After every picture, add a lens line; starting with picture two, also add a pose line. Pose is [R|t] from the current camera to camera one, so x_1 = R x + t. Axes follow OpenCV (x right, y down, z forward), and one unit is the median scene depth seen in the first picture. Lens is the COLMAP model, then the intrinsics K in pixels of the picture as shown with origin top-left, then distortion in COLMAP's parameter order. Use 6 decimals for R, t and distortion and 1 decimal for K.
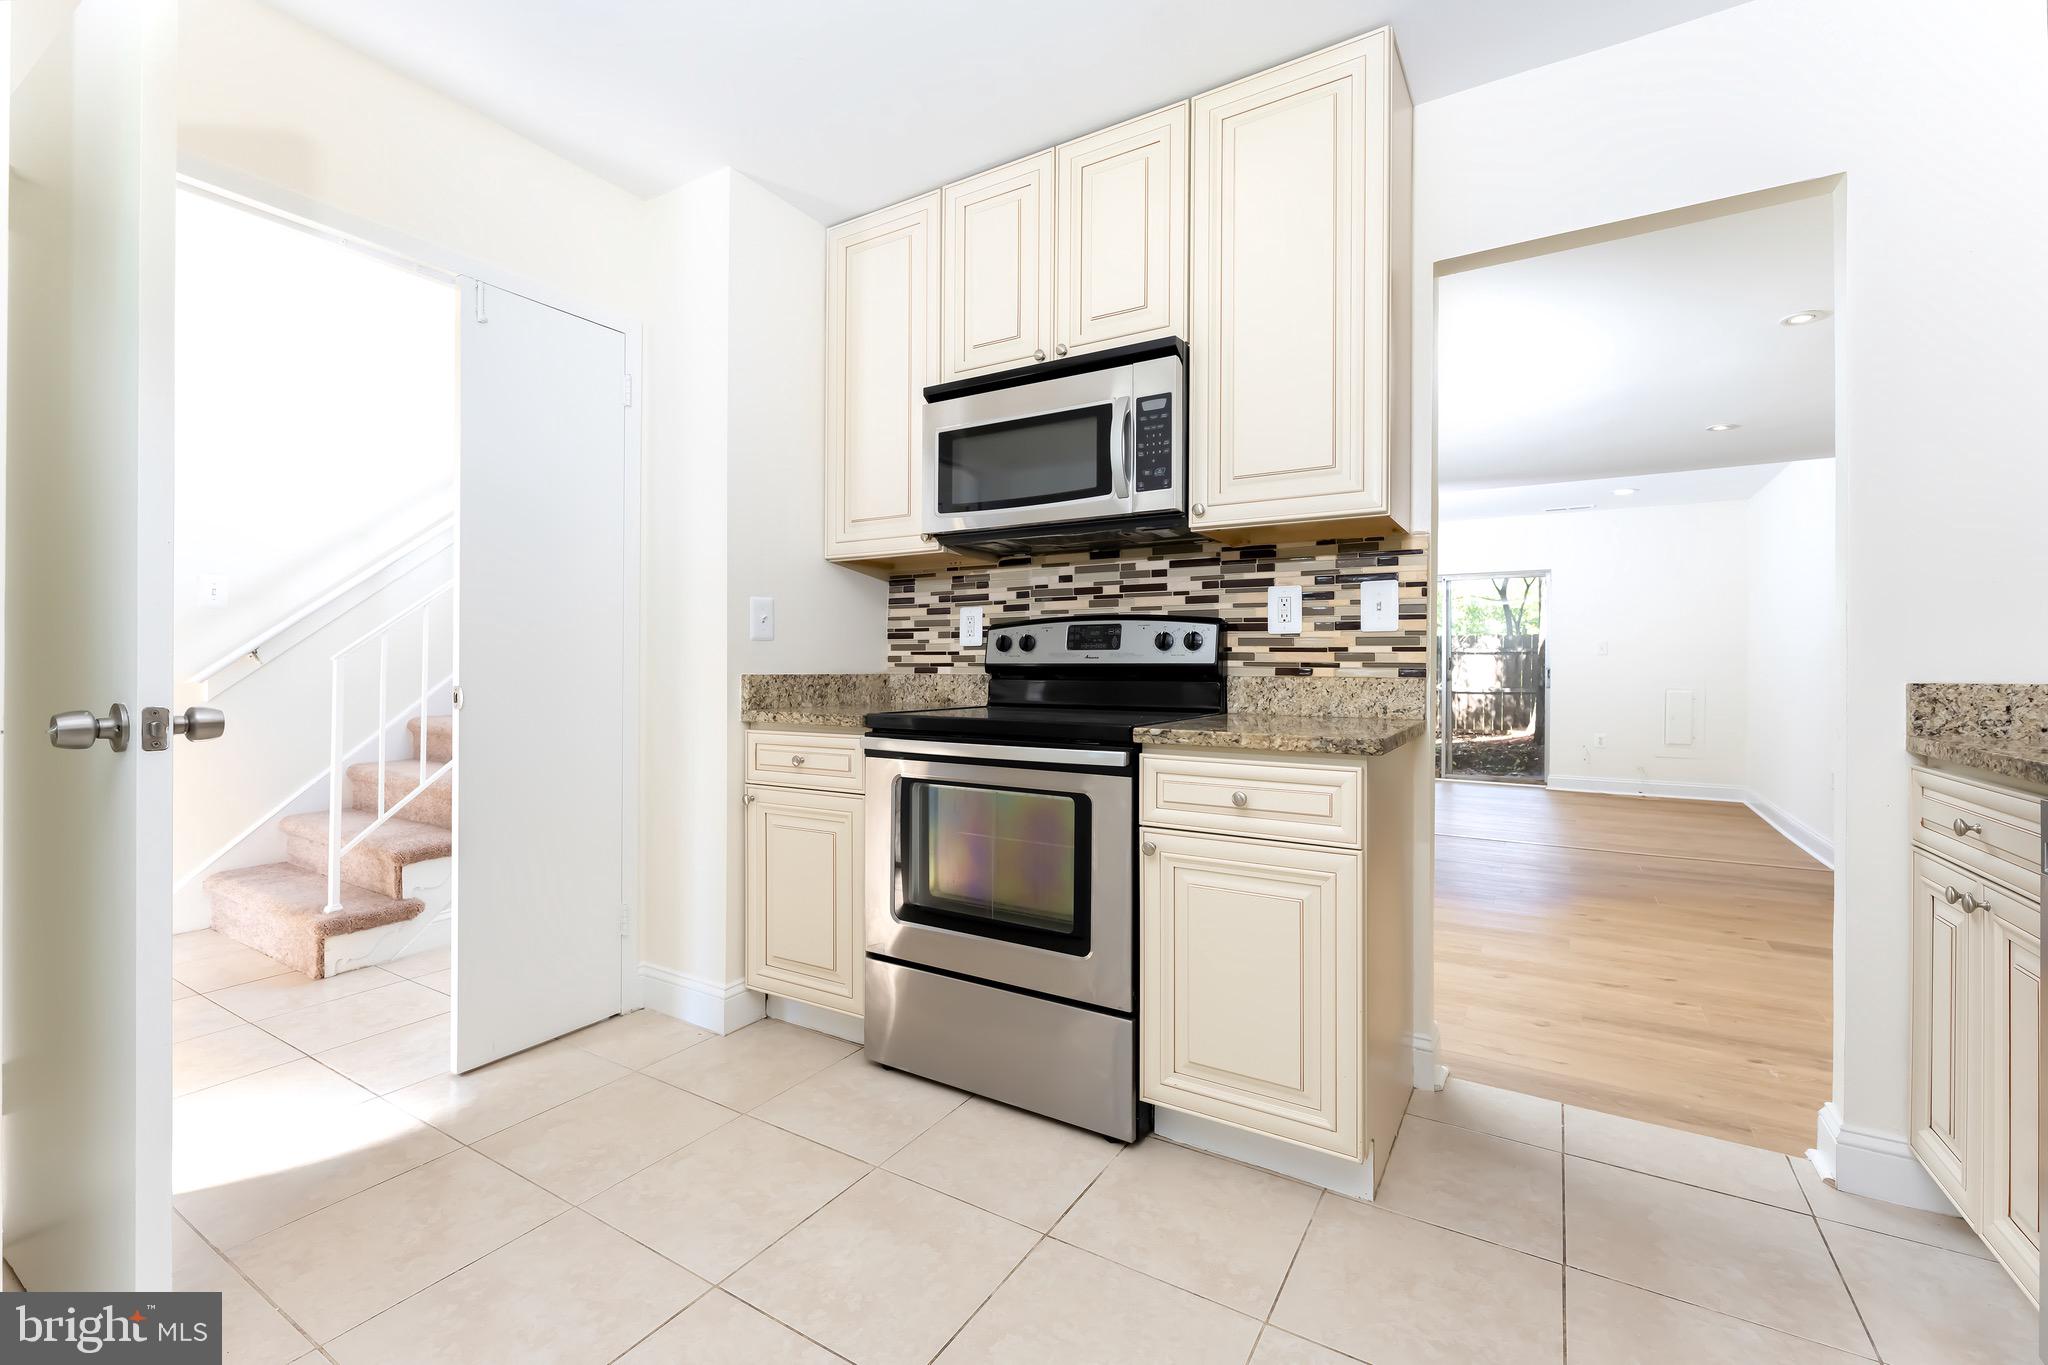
lens RADIAL K [[867.7, 0, 986.6], [0, 867.7, 668.7], [0, 0, 1]] dist [-0.002556, -0.001461]
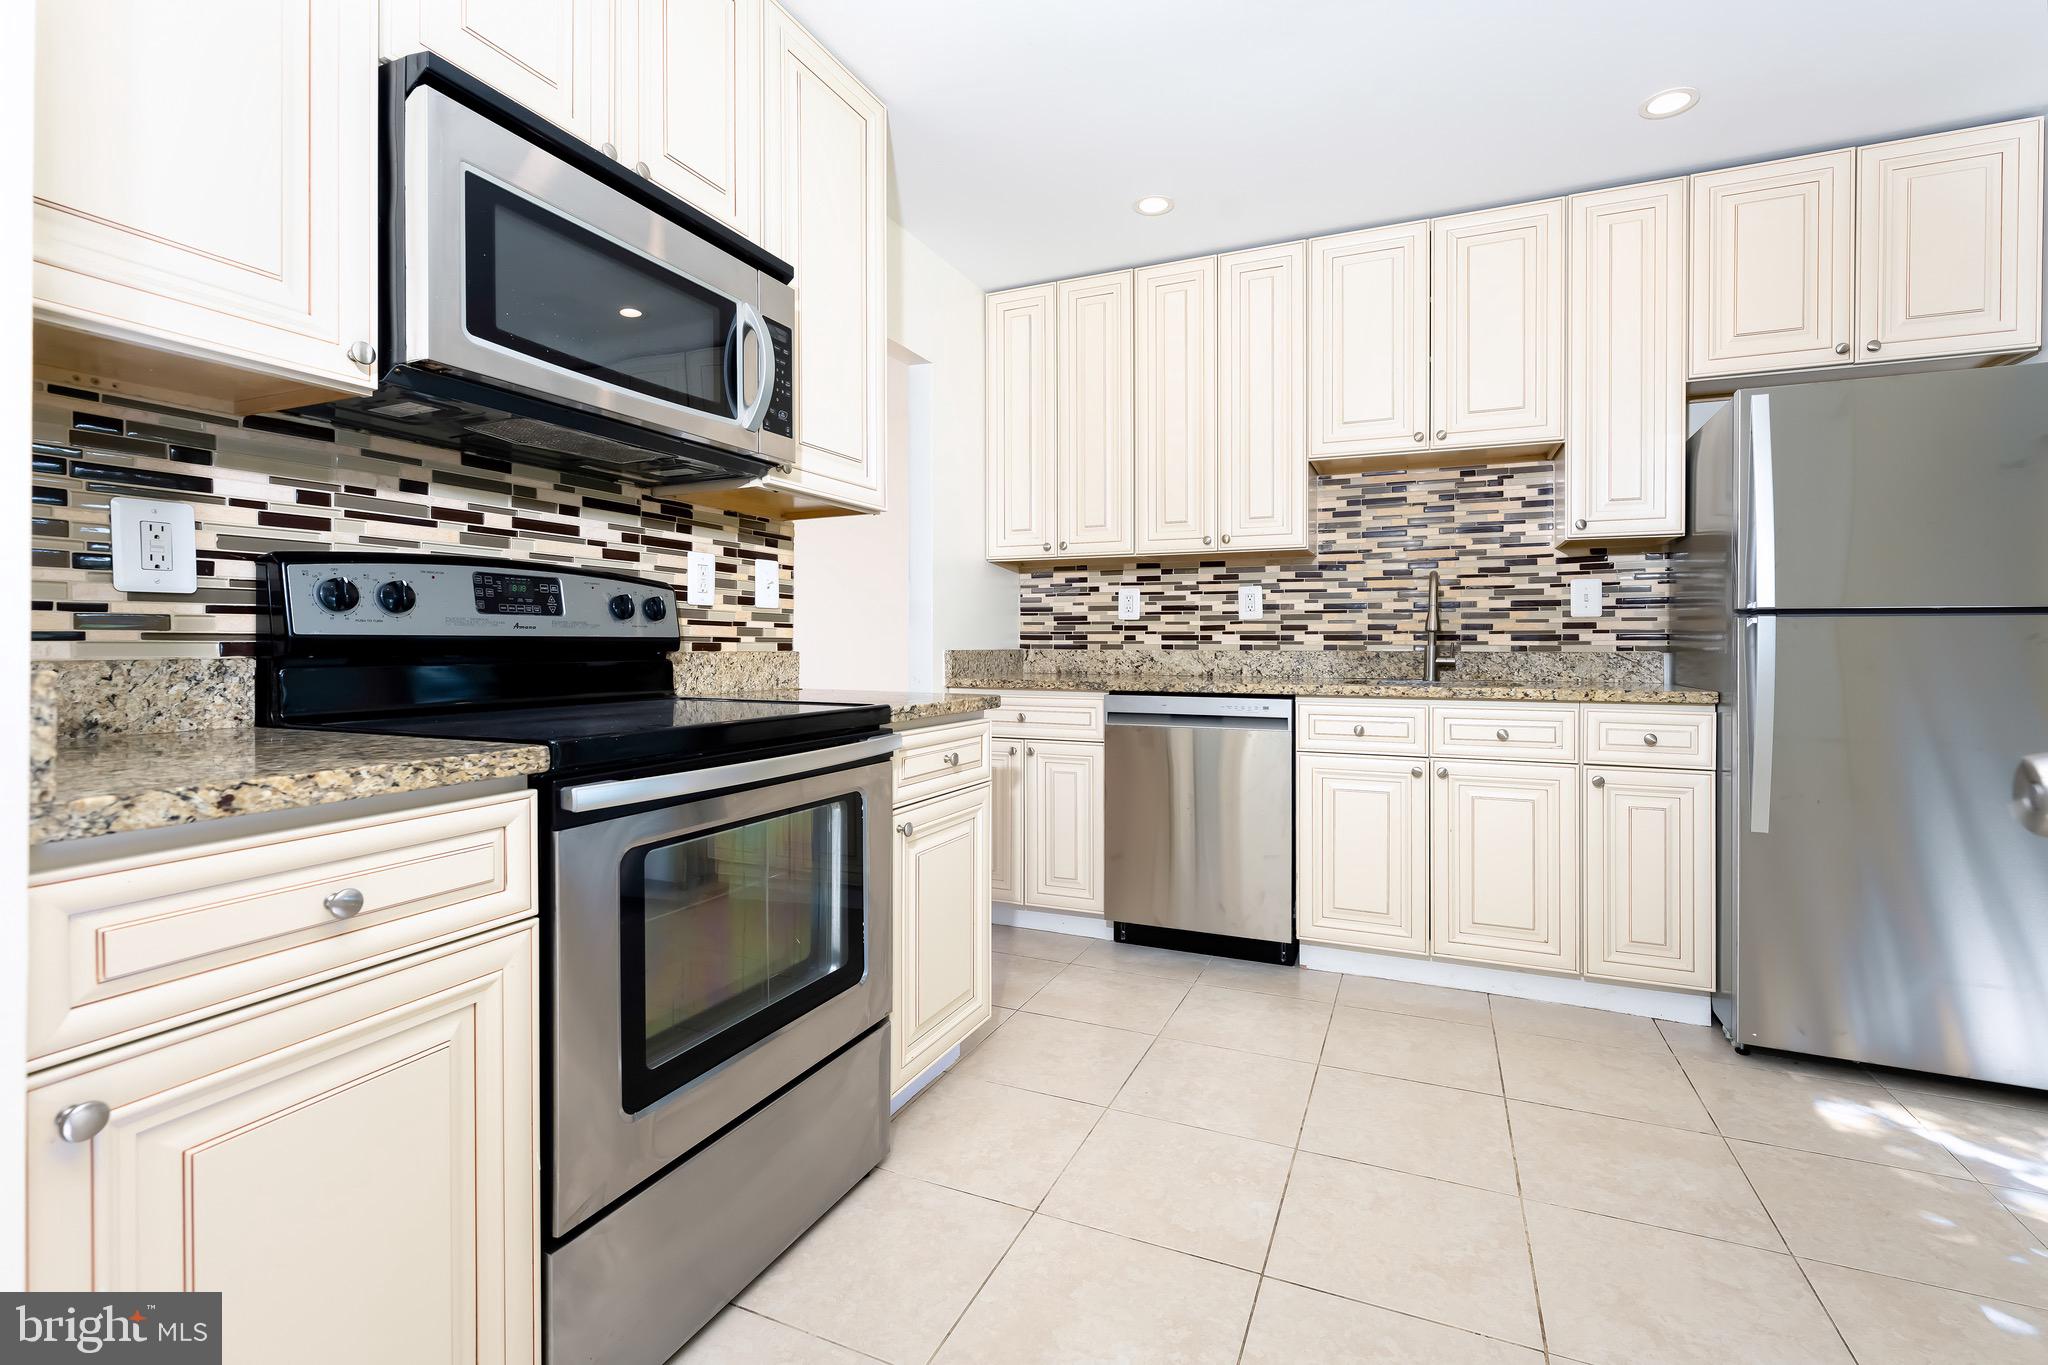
lens RADIAL K [[1001.1, 0, 915.7], [0, 1001.1, 657.3], [0, 0, 1]] dist [-0.001801, -0.000642]
pose [[-0.140197, -0.016518, 0.989986, -0.721436], [0.000377, 0.999860, 0.016736, -0.002880], [-0.990124, 0.002719, -0.140171, 0.905830]]
